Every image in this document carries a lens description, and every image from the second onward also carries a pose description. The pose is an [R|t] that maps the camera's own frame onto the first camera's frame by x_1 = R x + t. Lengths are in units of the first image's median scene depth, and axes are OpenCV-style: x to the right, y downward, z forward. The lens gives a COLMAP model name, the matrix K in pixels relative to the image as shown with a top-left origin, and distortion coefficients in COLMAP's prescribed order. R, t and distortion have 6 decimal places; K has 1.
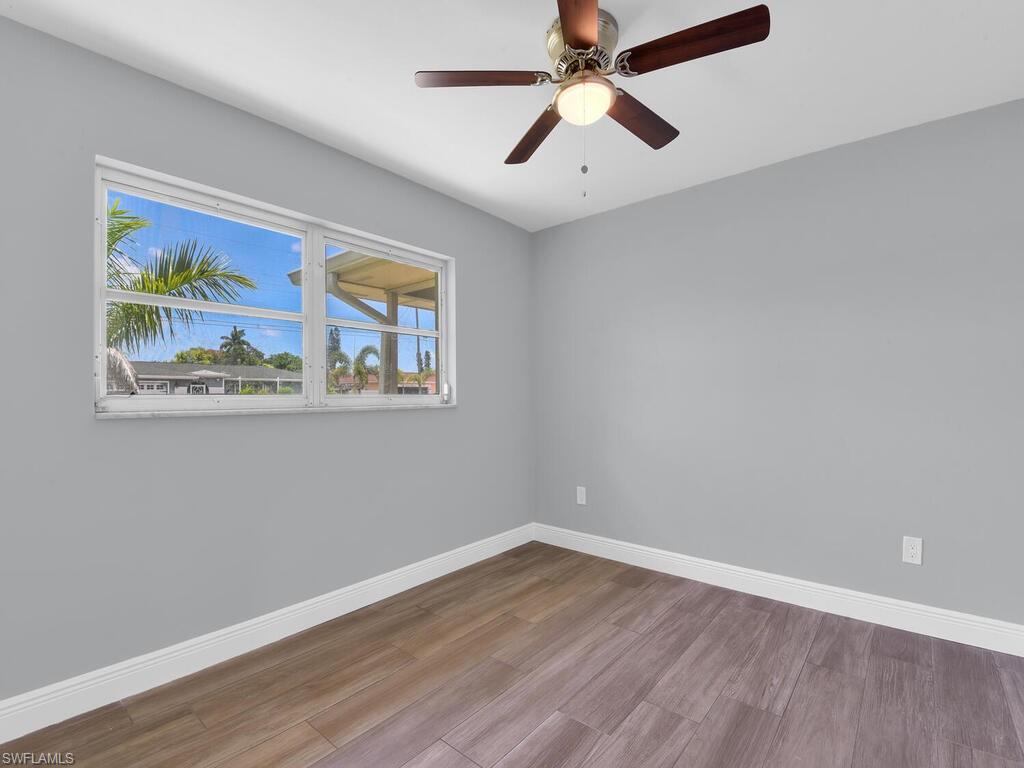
lens RADIAL K [[473.0, 0, 510.4], [0, 473.0, 388.4], [0, 0, 1]] dist [-0.004674, -0.007250]
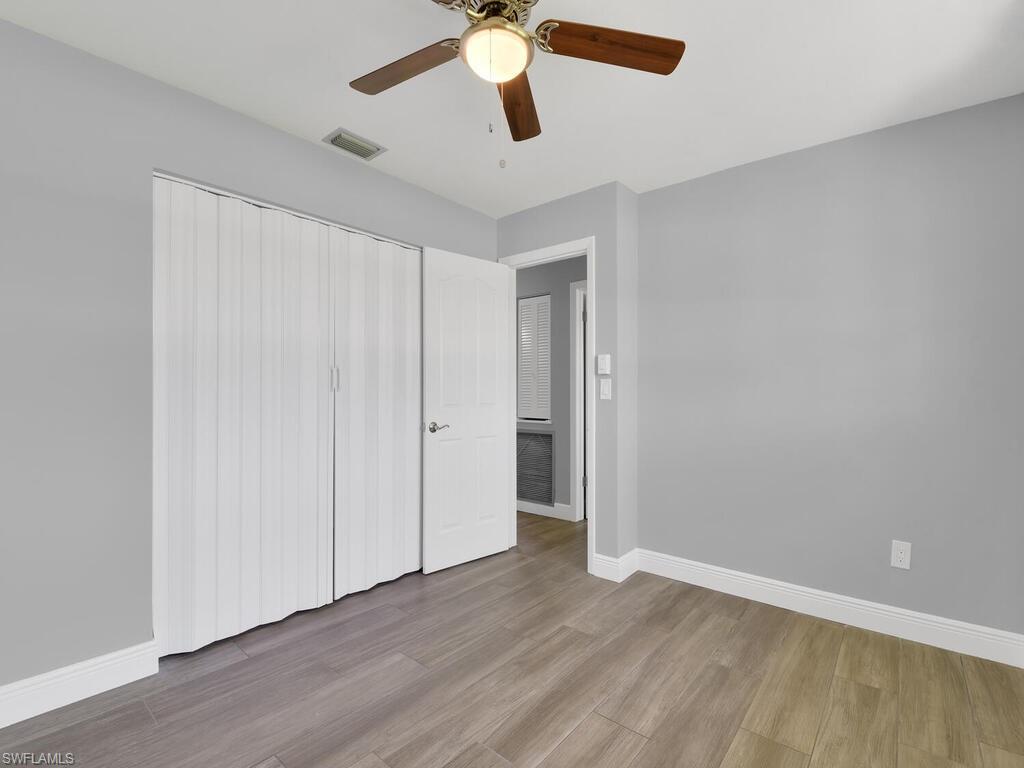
lens RADIAL K [[473.0, 0, 510.4], [0, 473.0, 388.4], [0, 0, 1]] dist [-0.004674, -0.007250]
pose [[-0.999997, -0.002535, 0.000101, 0.143299], [-0.002536, 0.999867, -0.016103, 0.024622], [-0.000060, -0.016103, -0.999870, 1.983801]]
